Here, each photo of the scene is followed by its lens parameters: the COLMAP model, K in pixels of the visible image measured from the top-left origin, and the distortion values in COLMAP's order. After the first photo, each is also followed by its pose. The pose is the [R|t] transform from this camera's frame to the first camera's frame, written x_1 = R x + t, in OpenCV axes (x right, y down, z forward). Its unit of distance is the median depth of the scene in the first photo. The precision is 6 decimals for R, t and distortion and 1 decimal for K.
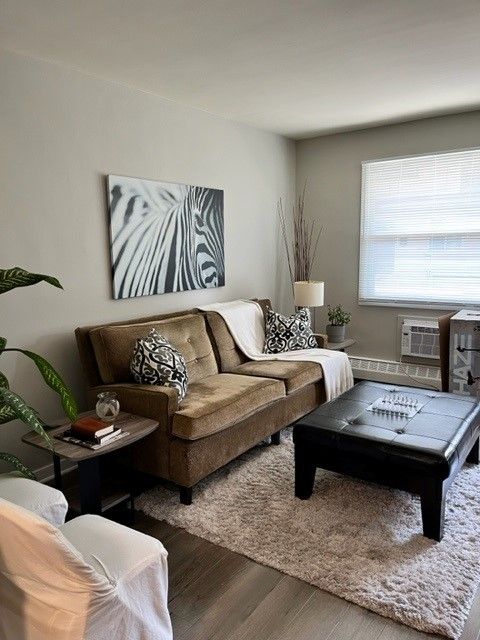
lens RADIAL K [[488.4, 0, 239.3], [0, 488.4, 318.4], [0, 0, 1]] dist [0.015182, -0.001043]
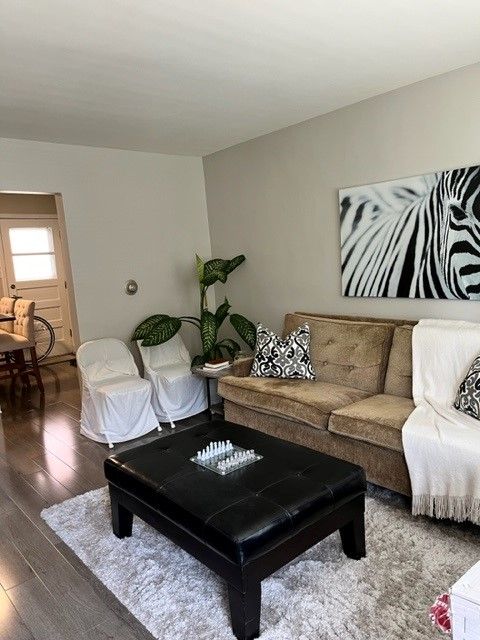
lens RADIAL K [[488.4, 0, 239.7], [0, 488.4, 320.9], [0, 0, 1]] dist [0.015182, -0.001043]
pose [[-0.229701, 0.161209, -0.959817, 0.839783], [-0.077169, 0.980065, 0.183077, -0.157735], [0.970197, 0.116121, -0.212682, 0.913012]]
